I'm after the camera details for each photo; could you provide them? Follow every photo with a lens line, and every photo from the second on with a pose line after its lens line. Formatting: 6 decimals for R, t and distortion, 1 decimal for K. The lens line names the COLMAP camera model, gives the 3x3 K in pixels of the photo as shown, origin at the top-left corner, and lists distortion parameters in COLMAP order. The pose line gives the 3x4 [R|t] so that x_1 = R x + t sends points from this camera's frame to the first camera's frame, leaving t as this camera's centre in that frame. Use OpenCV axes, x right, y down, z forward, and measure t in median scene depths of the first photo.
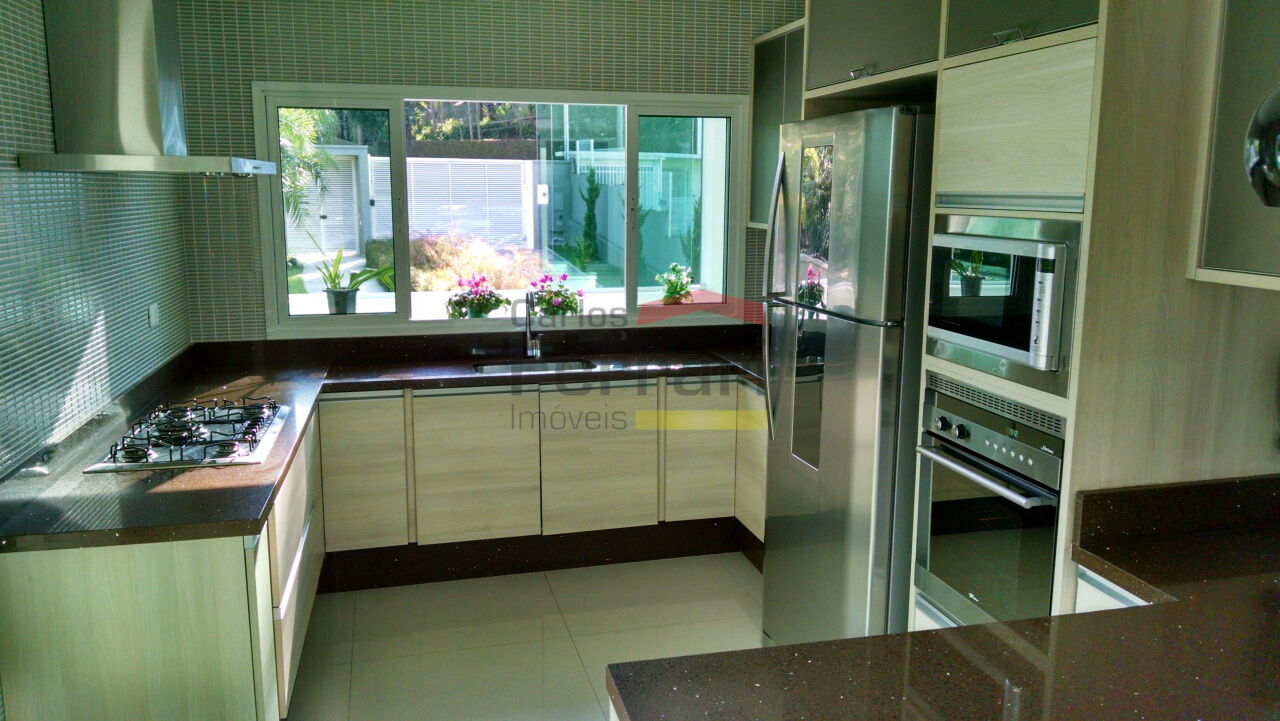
lens RADIAL K [[982.2, 0, 639.7], [0, 982.2, 355.3], [0, 0, 1]] dist [0.001113, -0.005897]
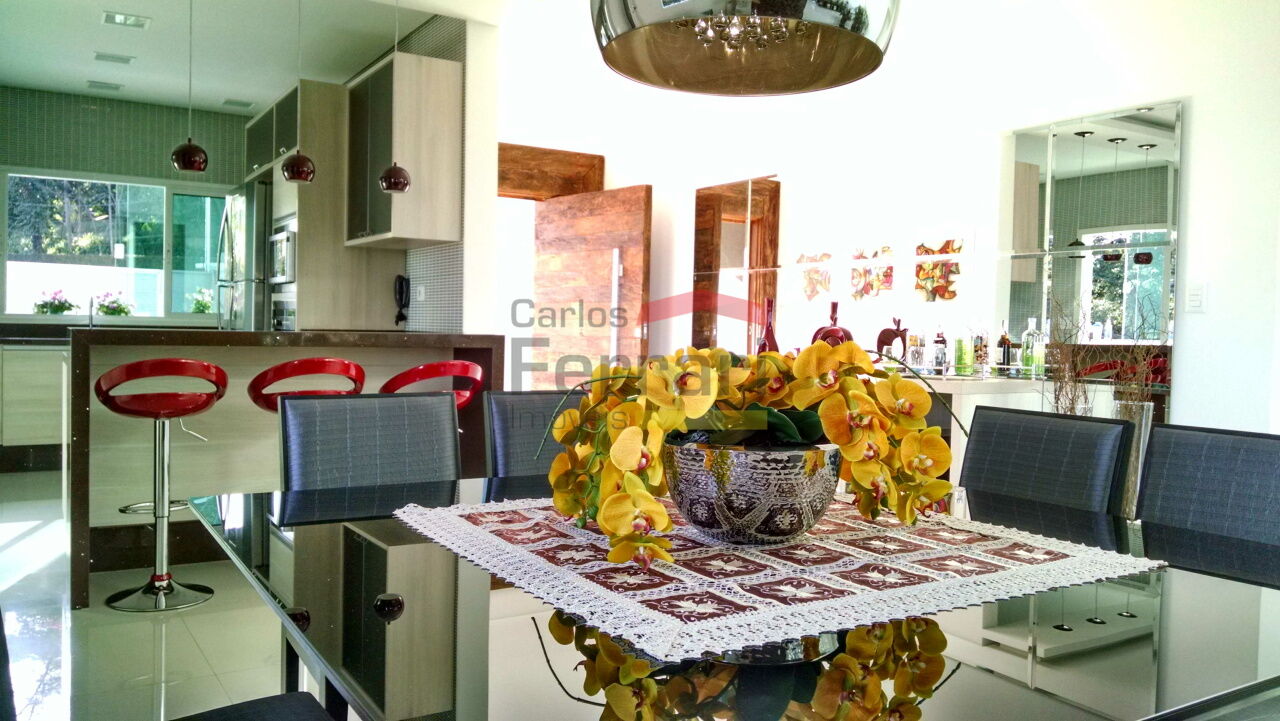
lens RADIAL K [[982.2, 0, 637.1], [0, 982.2, 367.3], [0, 0, 1]] dist [0.001113, -0.005897]
pose [[0.950091, -0.001843, 0.311966, 0.218615], [0.039114, 0.992796, -0.113255, 0.249148], [-0.309510, 0.119805, 0.943319, -0.724436]]
